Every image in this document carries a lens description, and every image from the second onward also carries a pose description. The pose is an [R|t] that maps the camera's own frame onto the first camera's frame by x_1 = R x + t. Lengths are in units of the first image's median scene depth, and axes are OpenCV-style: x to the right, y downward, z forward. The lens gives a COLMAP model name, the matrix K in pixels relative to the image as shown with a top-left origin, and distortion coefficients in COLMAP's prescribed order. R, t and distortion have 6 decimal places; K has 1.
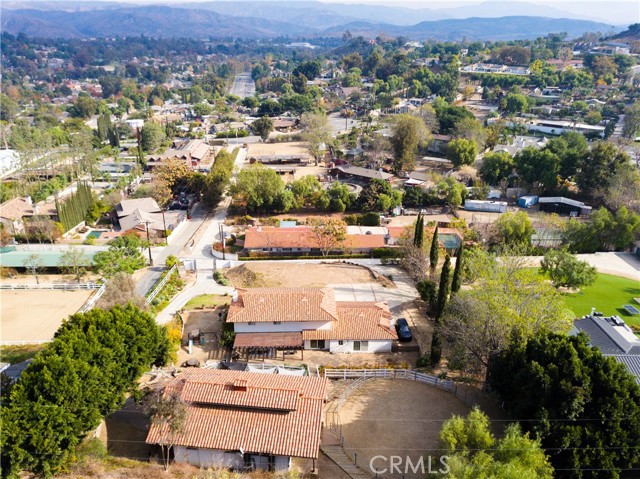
lens RADIAL K [[488.7, 0, 320.0], [0, 488.7, 239.5], [0, 0, 1]] dist [0.001732, 0.000173]
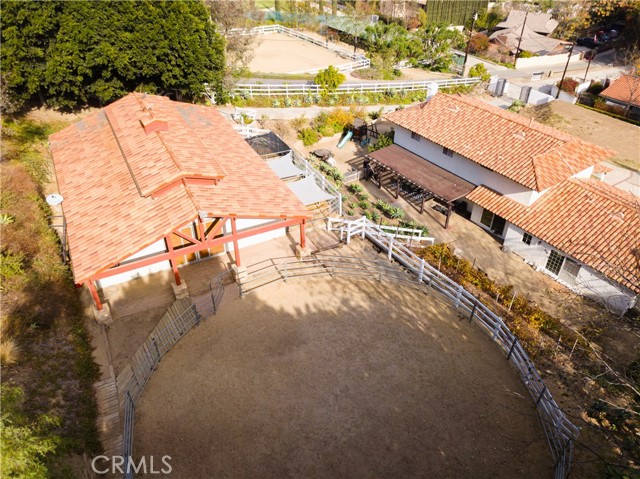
lens RADIAL K [[488.7, 0, 320.0], [0, 488.7, 239.5], [0, 0, 1]] dist [0.001732, 0.000173]
pose [[0.554221, 0.486531, -0.675372, 0.093646], [-0.314900, 0.873635, 0.370945, 0.034826], [0.770505, 0.007089, 0.637395, 0.192743]]
